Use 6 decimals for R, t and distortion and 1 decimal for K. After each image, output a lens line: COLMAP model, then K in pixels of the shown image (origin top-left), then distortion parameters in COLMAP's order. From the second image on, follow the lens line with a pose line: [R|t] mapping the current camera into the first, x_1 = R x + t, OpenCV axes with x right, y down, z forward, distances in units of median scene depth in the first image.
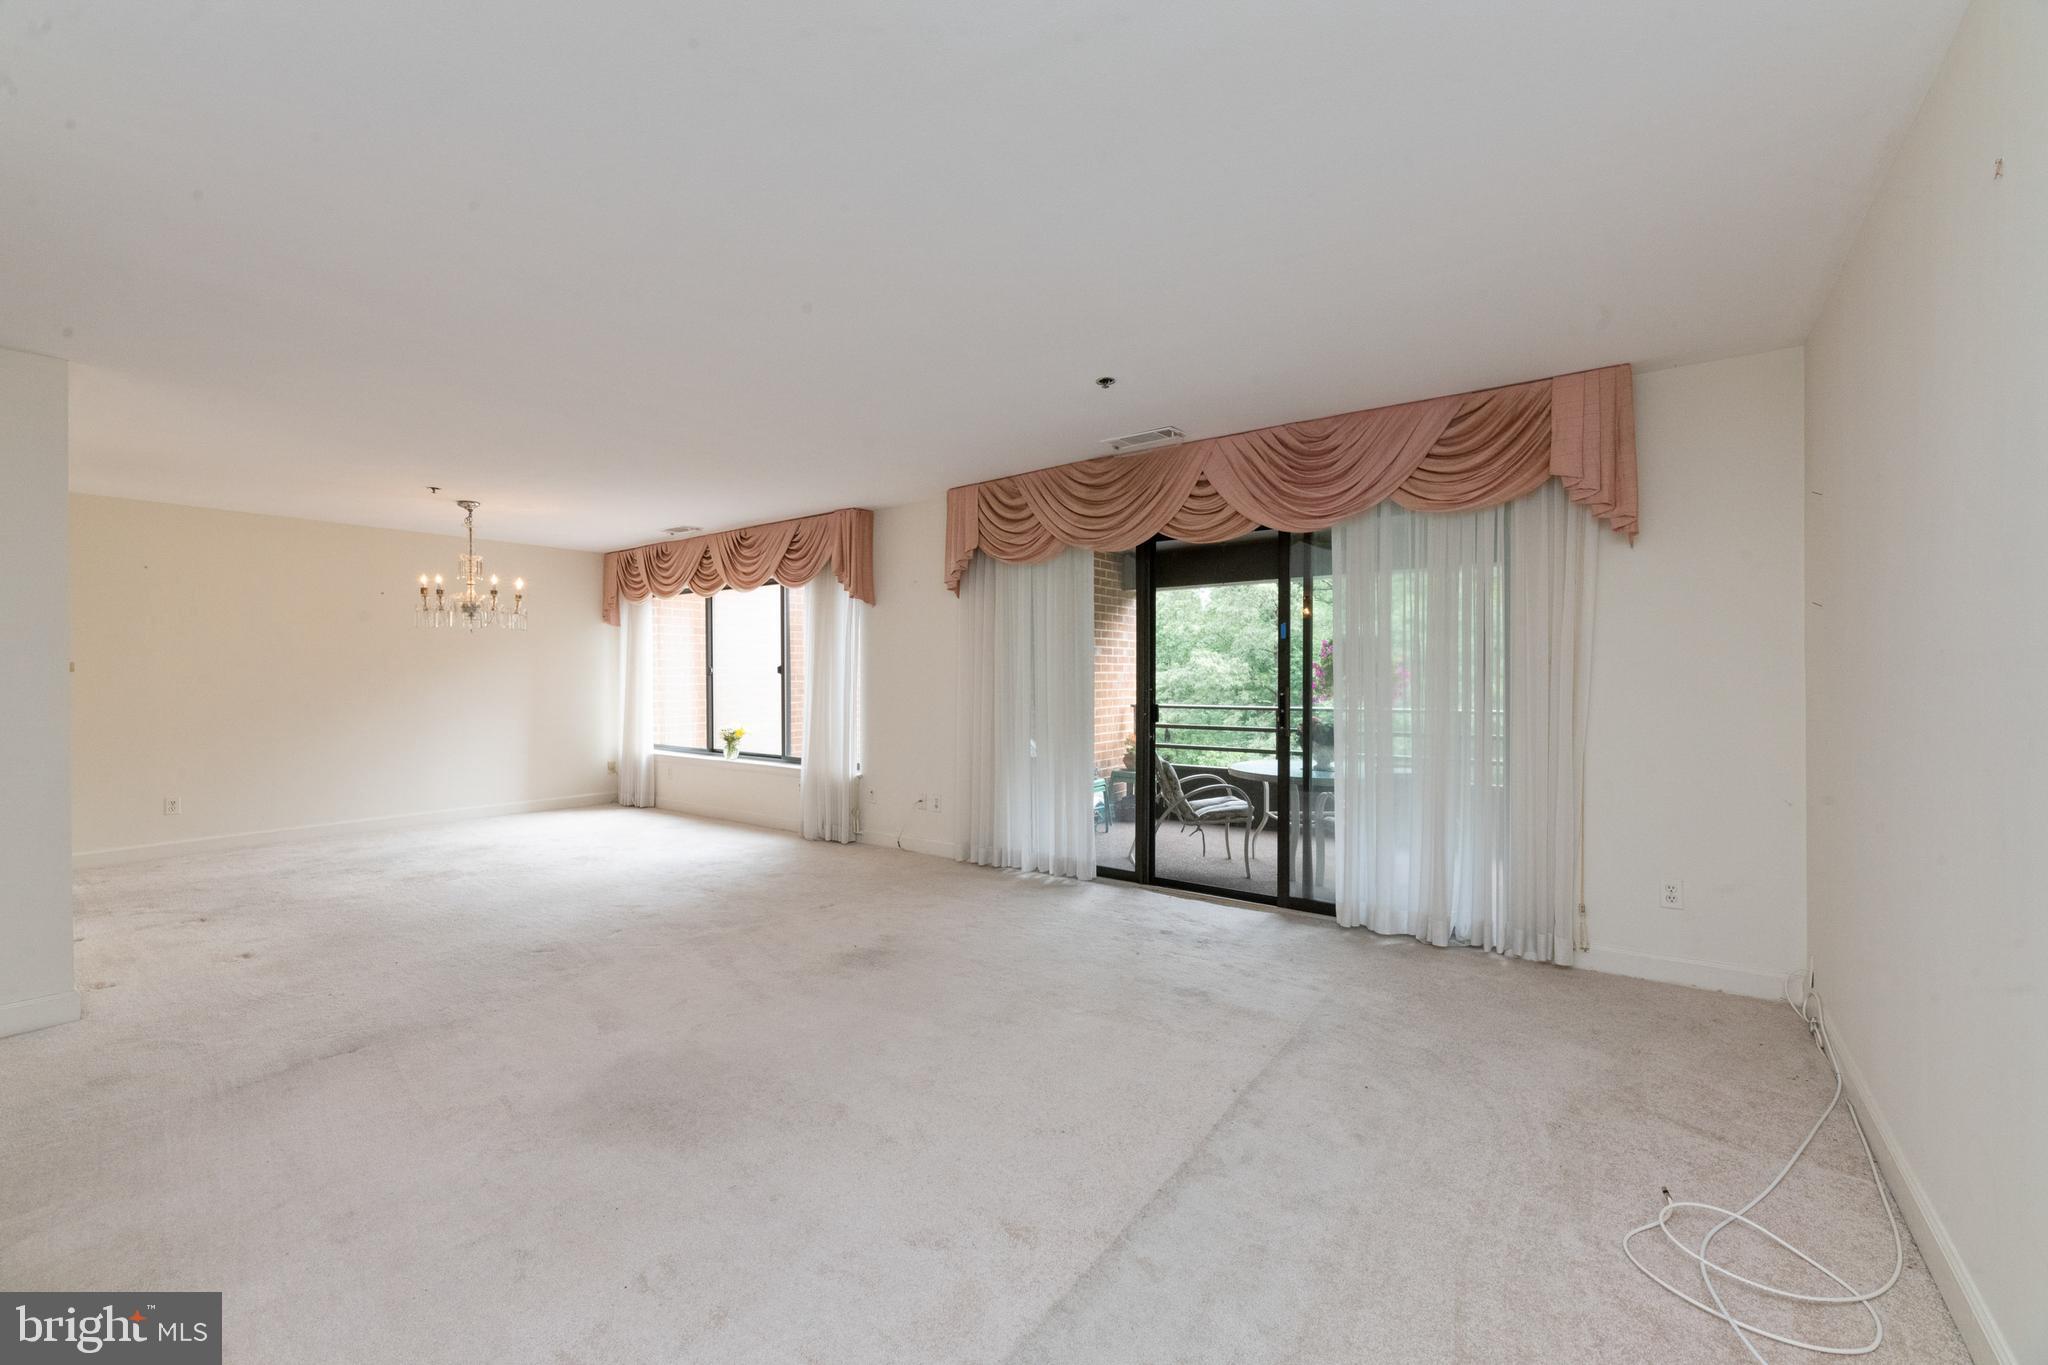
lens RADIAL K [[826.4, 0, 1022.9], [0, 826.4, 678.8], [0, 0, 1]] dist [-0.000499, 0.000165]
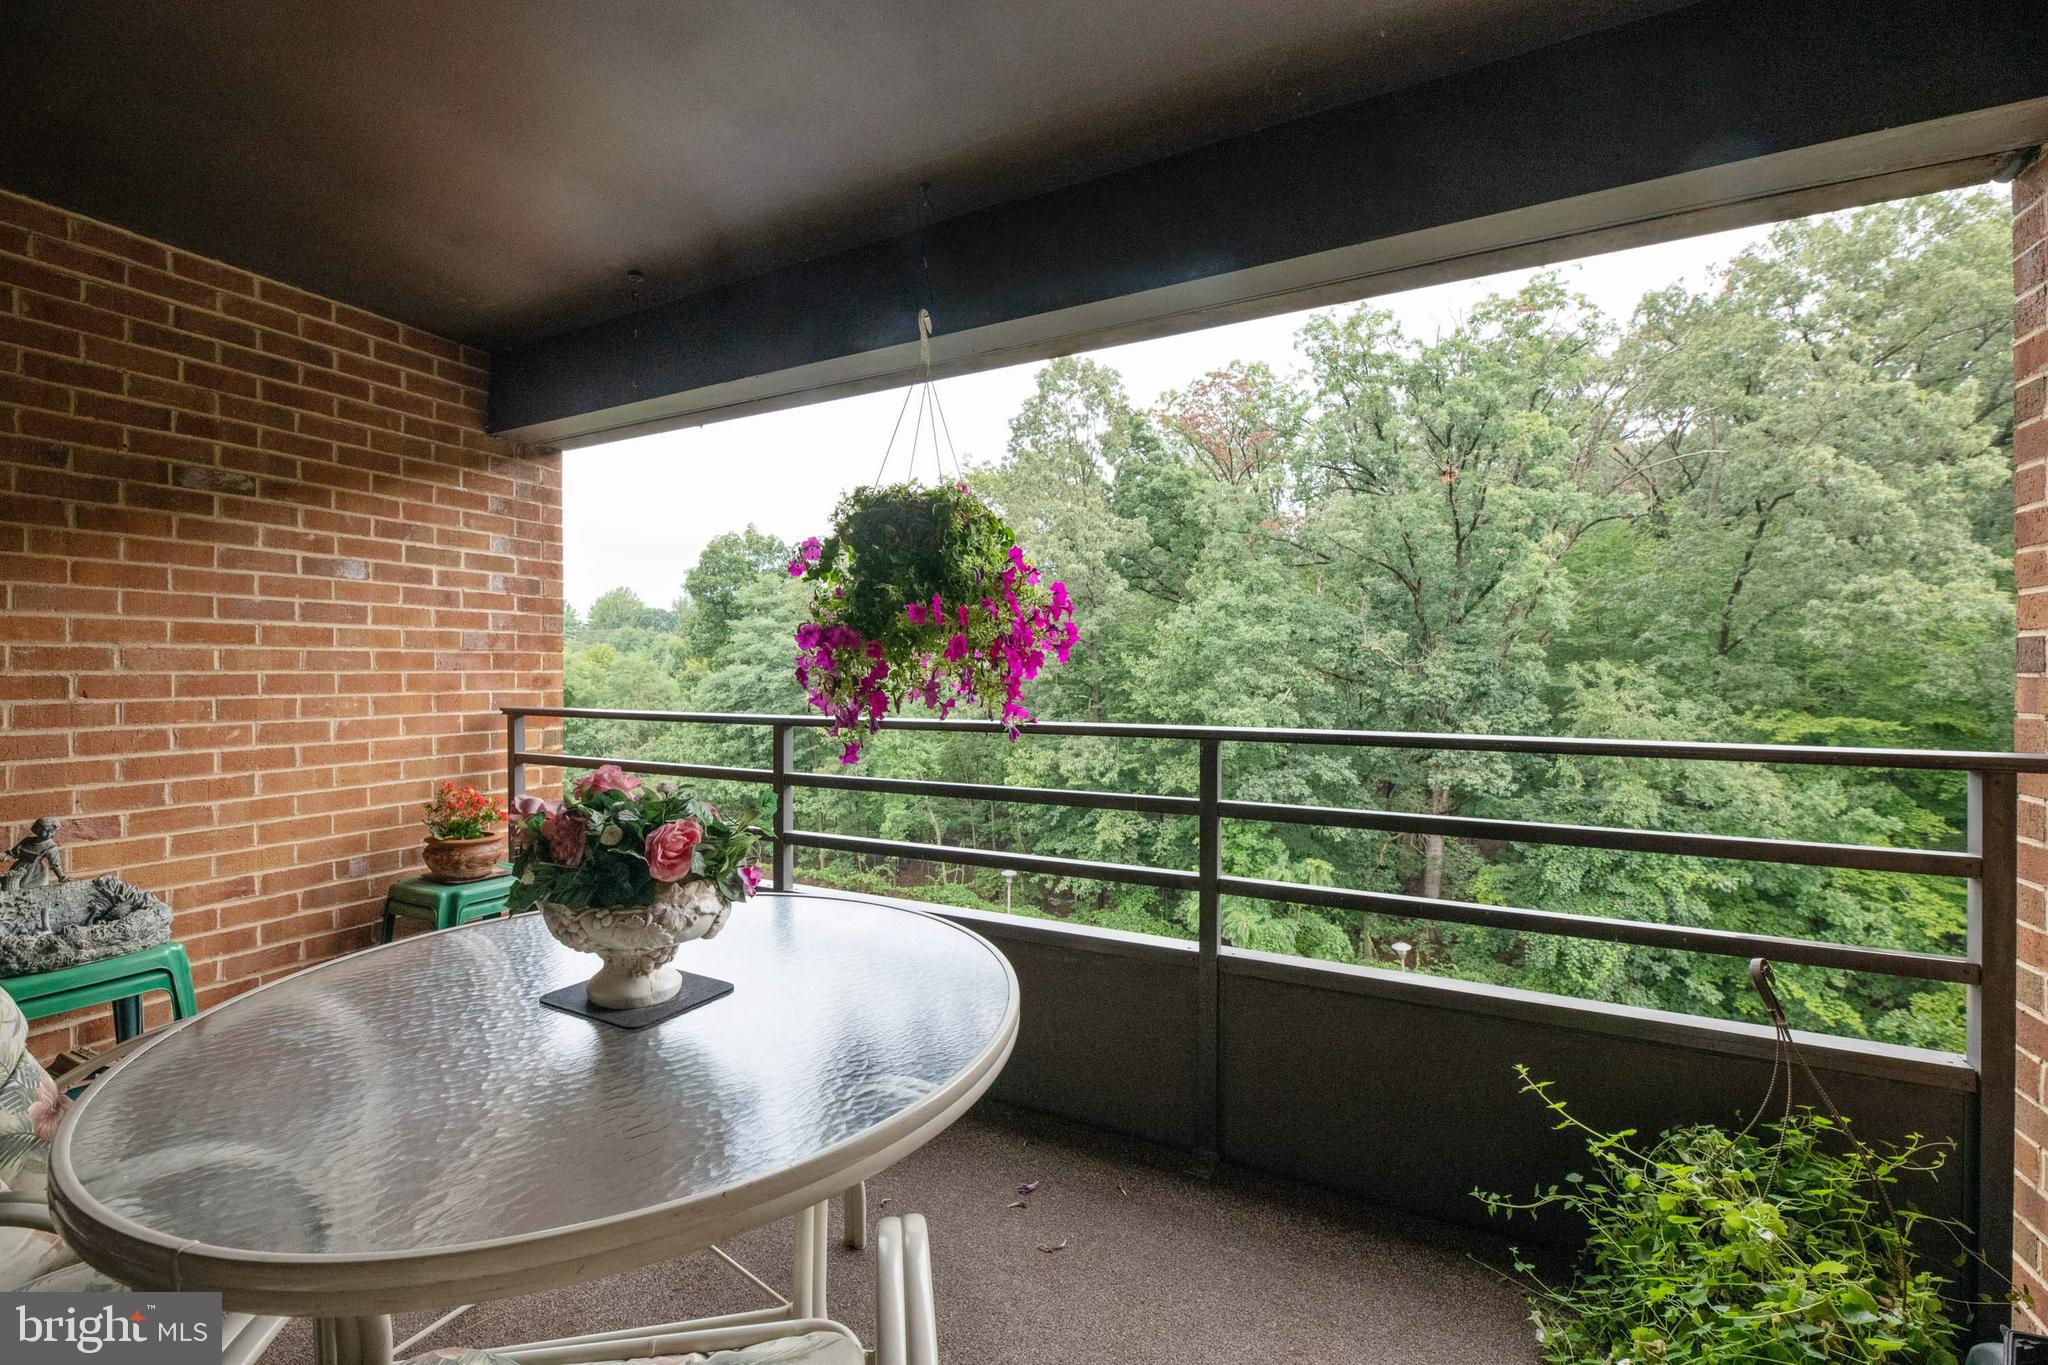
lens RADIAL K [[826.4, 0, 1025.1], [0, 826.4, 678.2], [0, 0, 1]] dist [-0.000499, 0.000165]
pose [[0.985090, 0.000103, 0.172041, 0.321742], [-0.000585, 0.999996, 0.002753, 0.014928], [-0.172040, -0.002813, 0.985086, 0.553115]]
